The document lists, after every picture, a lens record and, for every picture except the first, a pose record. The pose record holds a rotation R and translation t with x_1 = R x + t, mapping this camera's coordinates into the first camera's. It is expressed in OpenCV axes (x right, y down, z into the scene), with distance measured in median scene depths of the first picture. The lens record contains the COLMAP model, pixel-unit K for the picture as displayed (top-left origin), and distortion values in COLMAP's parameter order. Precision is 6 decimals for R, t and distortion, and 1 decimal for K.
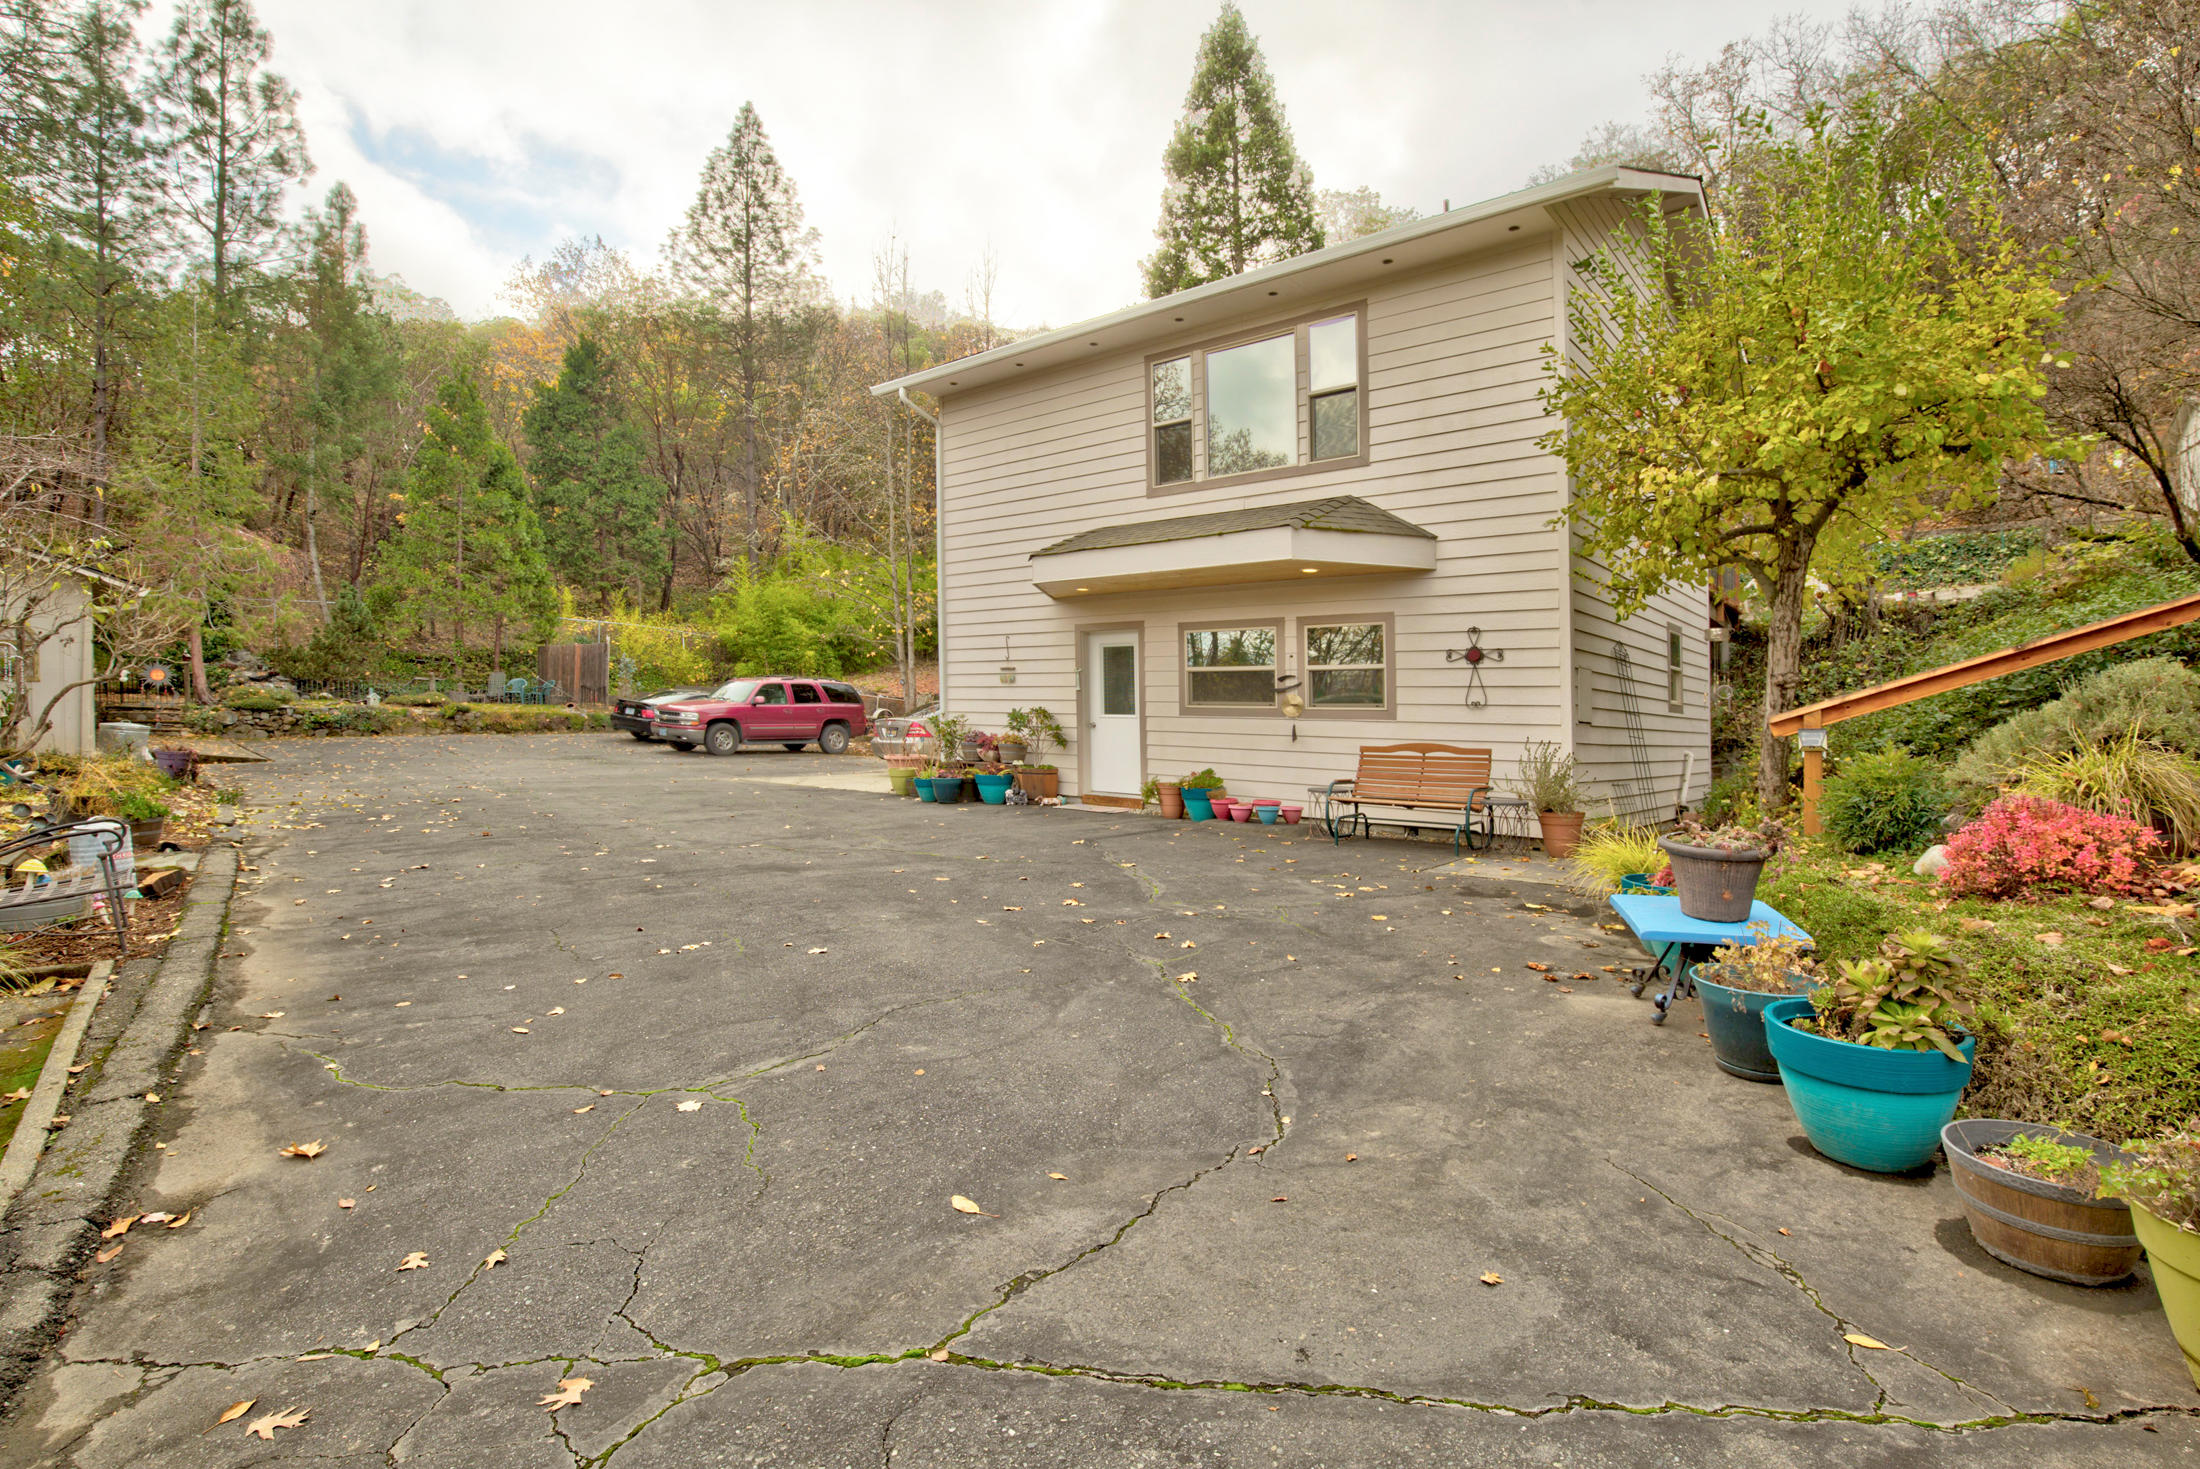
lens RADIAL K [[1000.3, 0, 1104.2], [0, 1000.3, 728.0], [0, 0, 1]] dist [0.005143, -0.002511]
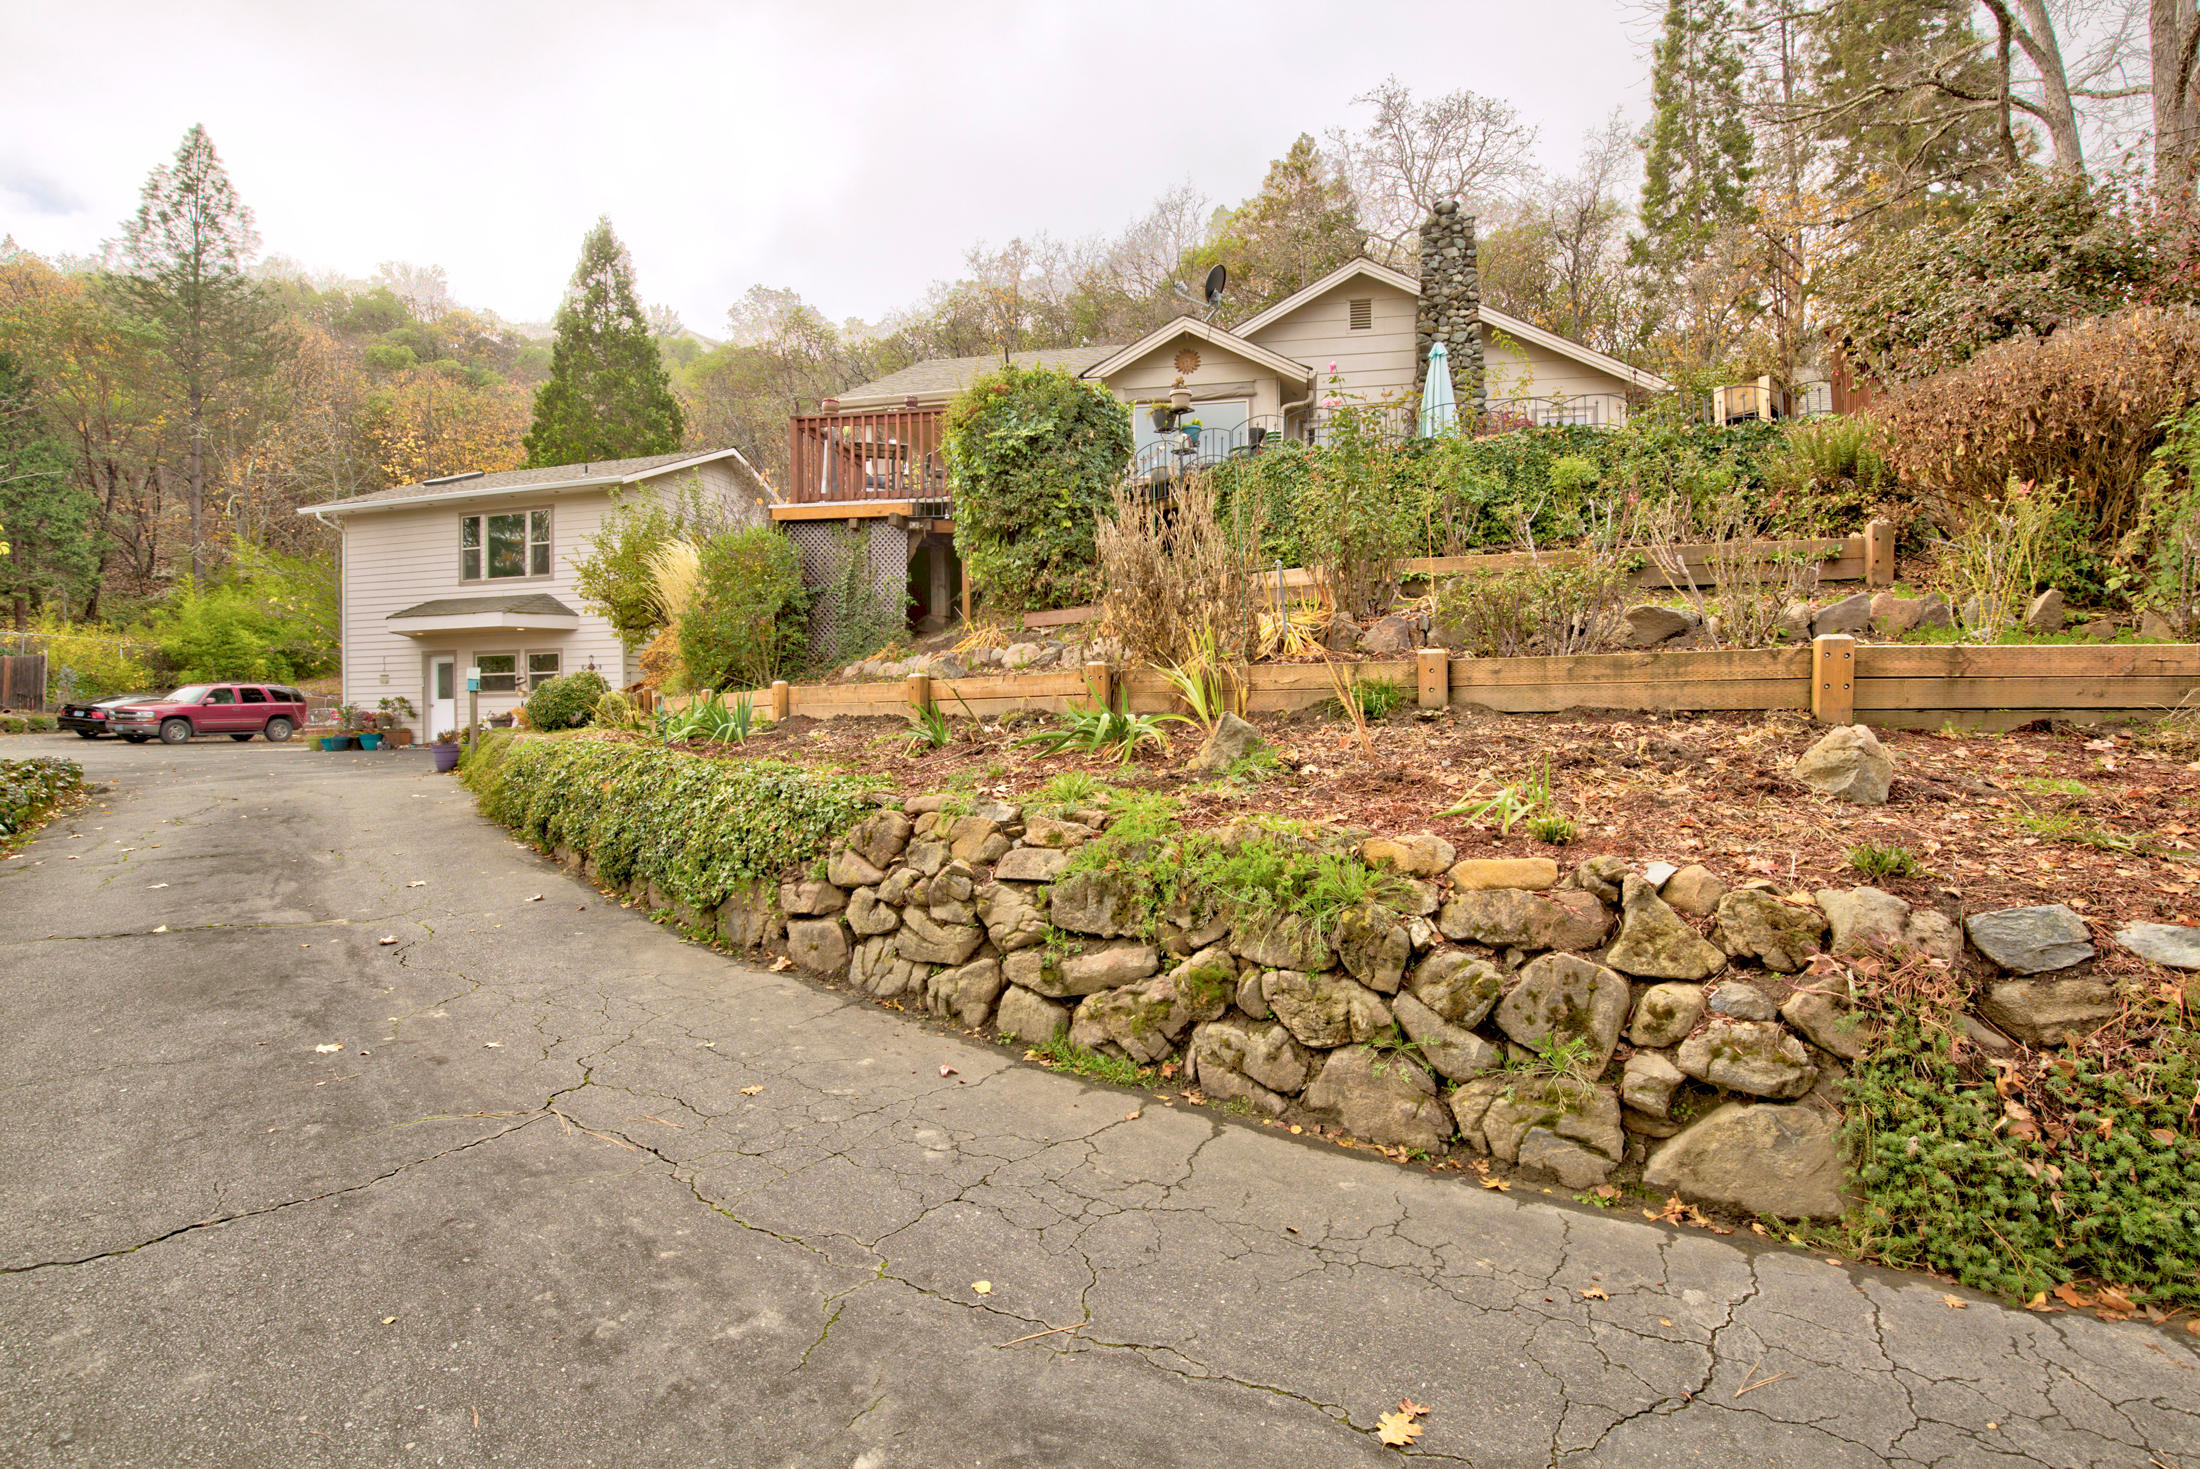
lens RADIAL K [[1057.8, 0, 1060.0], [0, 1057.8, 661.4], [0, 0, 1]] dist [-0.012558, 0.002103]
pose [[0.936595, -0.012876, 0.350177, 0.184242], [0.034514, 0.997855, -0.055620, 0.030155], [-0.348710, 0.064180, 0.935031, -0.574788]]
